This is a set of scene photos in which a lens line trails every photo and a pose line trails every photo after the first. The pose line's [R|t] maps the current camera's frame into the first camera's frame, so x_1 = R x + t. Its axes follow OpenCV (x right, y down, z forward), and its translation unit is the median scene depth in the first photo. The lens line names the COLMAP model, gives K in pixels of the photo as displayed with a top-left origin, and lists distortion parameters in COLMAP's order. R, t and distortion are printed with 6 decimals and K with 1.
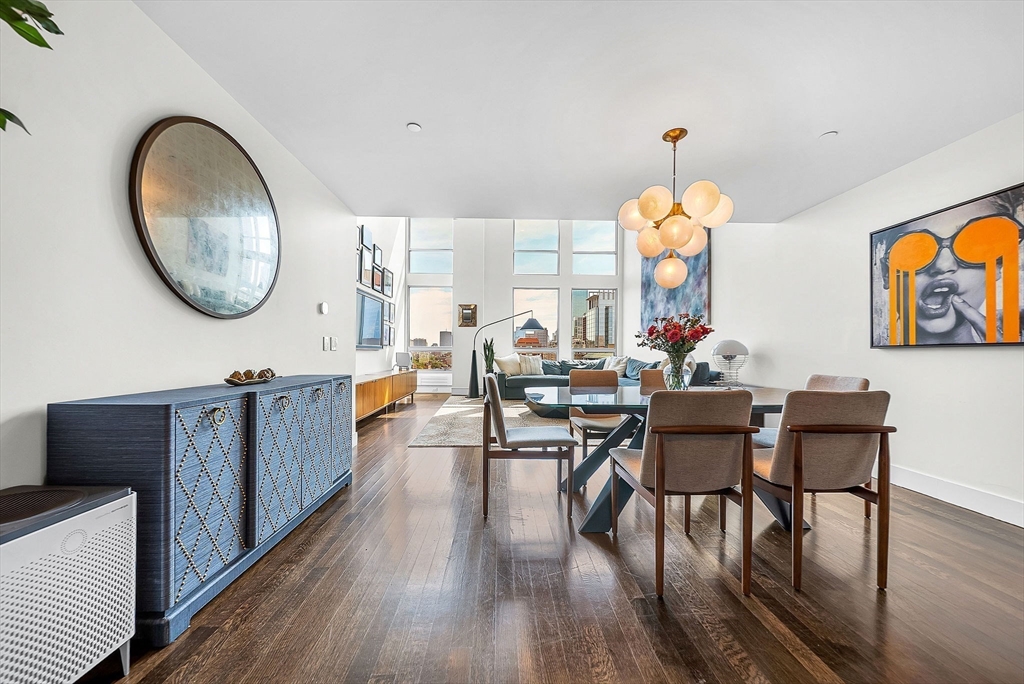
lens RADIAL K [[372.0, 0, 510.9], [0, 372.0, 347.0], [0, 0, 1]] dist [-0.000099, -0.000030]
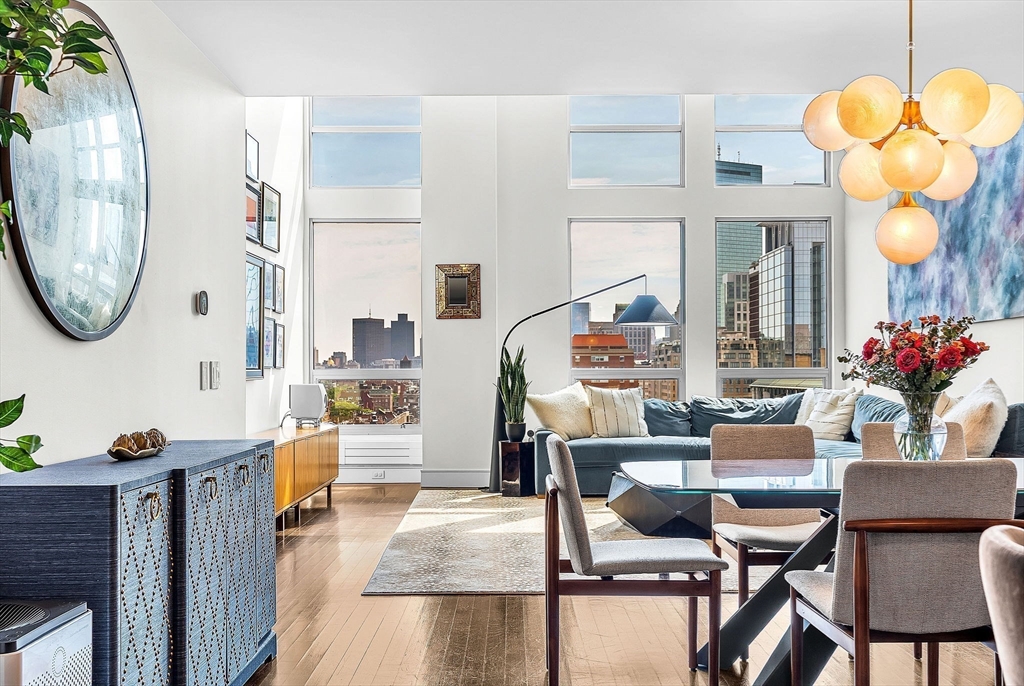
lens RADIAL K [[1028.2, 0, 516.3], [0, 1028.2, 349.9], [0, 0, 1]] dist [0.013026, 0.017337]
pose [[0.999401, -0.011824, -0.032523, -0.054834], [0.011516, 0.999887, -0.009647, -0.029561], [0.032633, 0.009267, 0.999424, -0.381434]]
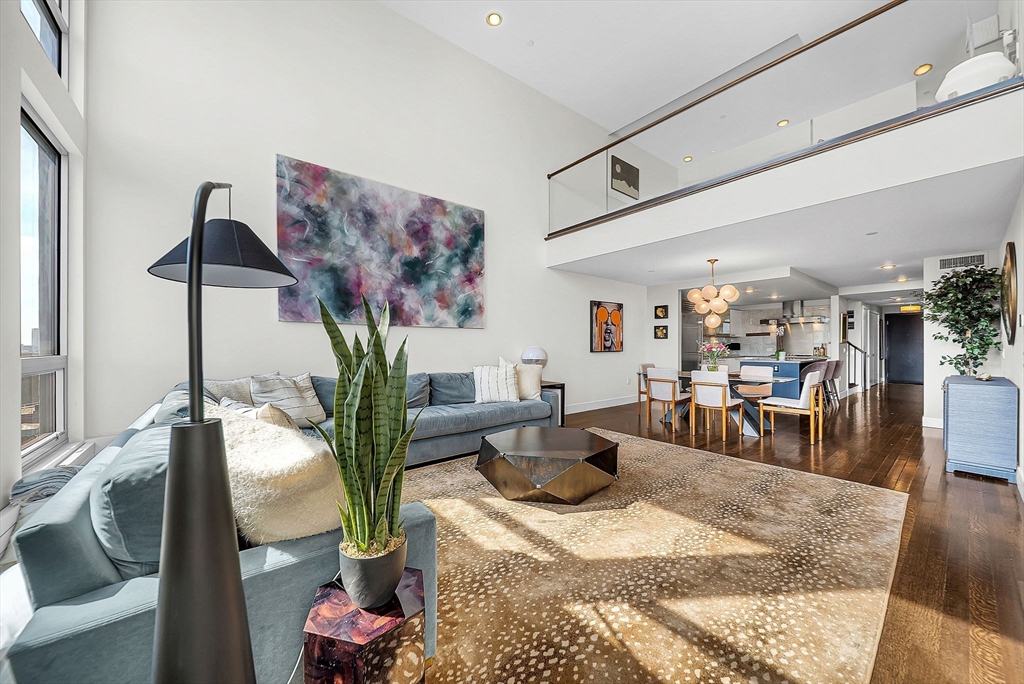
lens RADIAL K [[372.0, 0, 510.9], [0, 372.0, 347.0], [0, 0, 1]] dist [-0.000099, -0.000030]
pose [[-0.595795, -0.003822, 0.803127, -0.557972], [-0.011305, 0.999930, -0.003628, -0.015730], [-0.803057, -0.011241, -0.595797, 2.856591]]
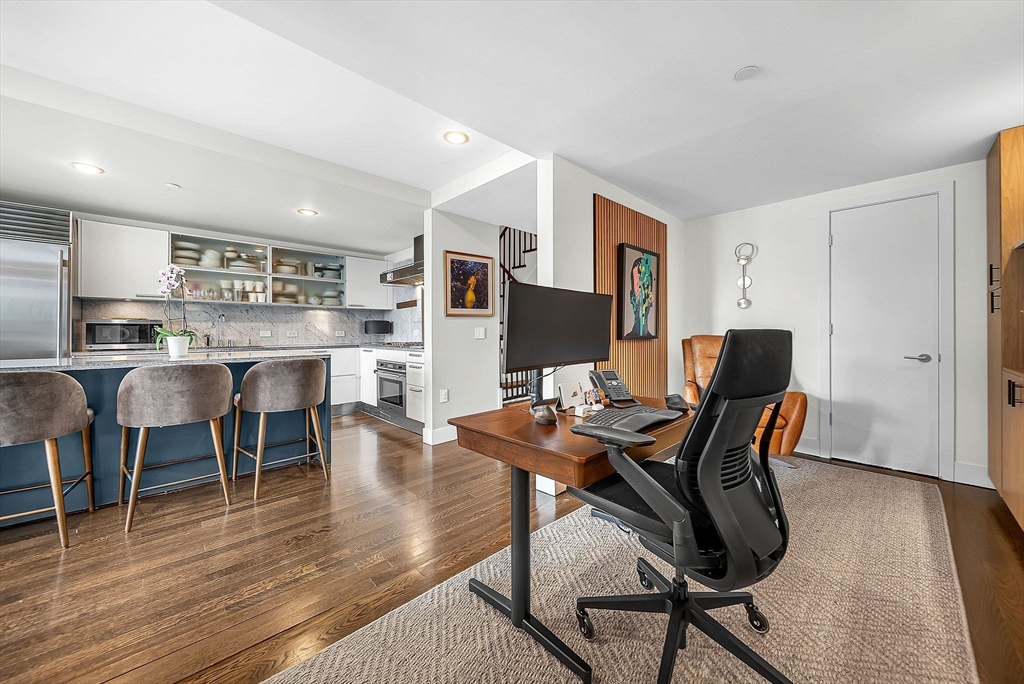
lens RADIAL K [[368.9, 0, 513.1], [0, 368.9, 329.5], [0, 0, 1]] dist [0.000254, 0.000010]
pose [[-0.669616, -0.002422, 0.742703, -0.884793], [-0.012130, 0.999897, -0.007675, -0.037992], [-0.742608, -0.014148, -0.669577, -0.231760]]
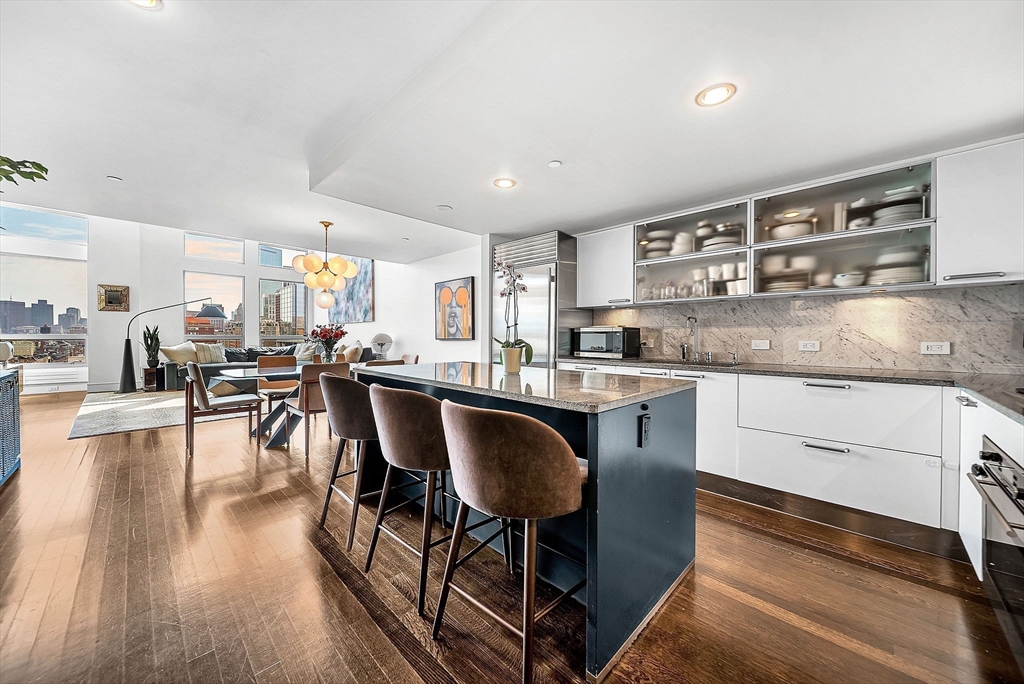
lens RADIAL K [[368.5, 0, 512.0], [0, 368.5, 342.0], [0, 0, 1]] dist [0.000066, -0.000042]
pose [[0.724413, -0.014607, 0.689212, -0.121567], [-0.007571, 0.999547, 0.029143, -0.049670], [-0.689325, -0.026330, 0.723974, -0.782964]]
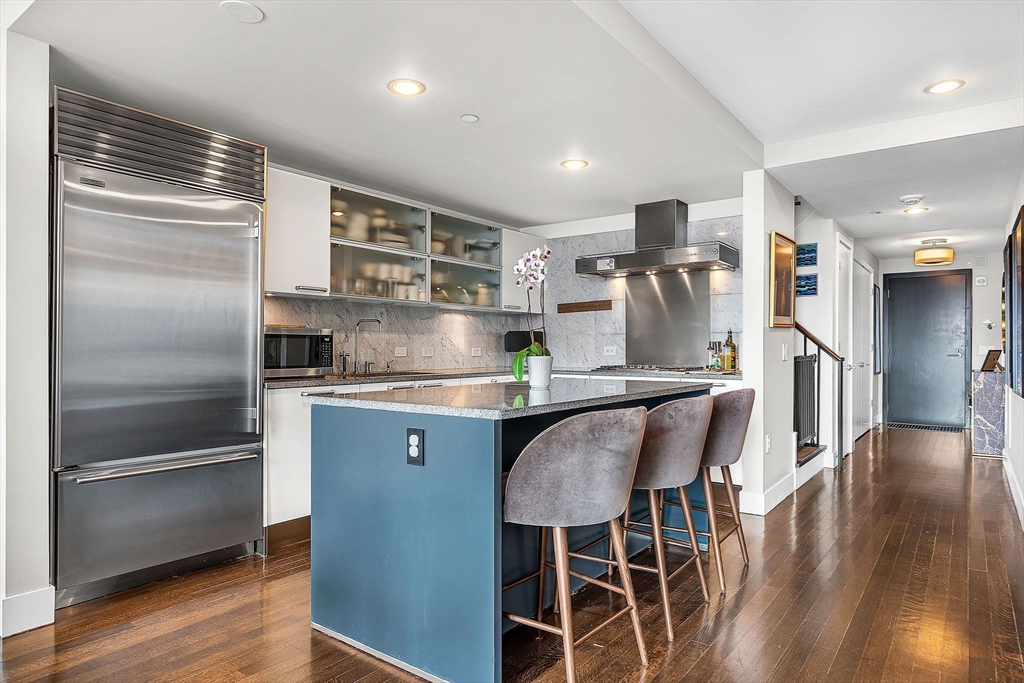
lens RADIAL K [[612.7, 0, 512.4], [0, 612.7, 345.5], [0, 0, 1]] dist [-0.000193, 0.000416]
pose [[-0.776122, -0.006654, 0.630548, -0.207046], [-0.016017, 0.999830, -0.009164, -0.023847], [-0.630380, -0.017212, -0.776096, 0.599007]]
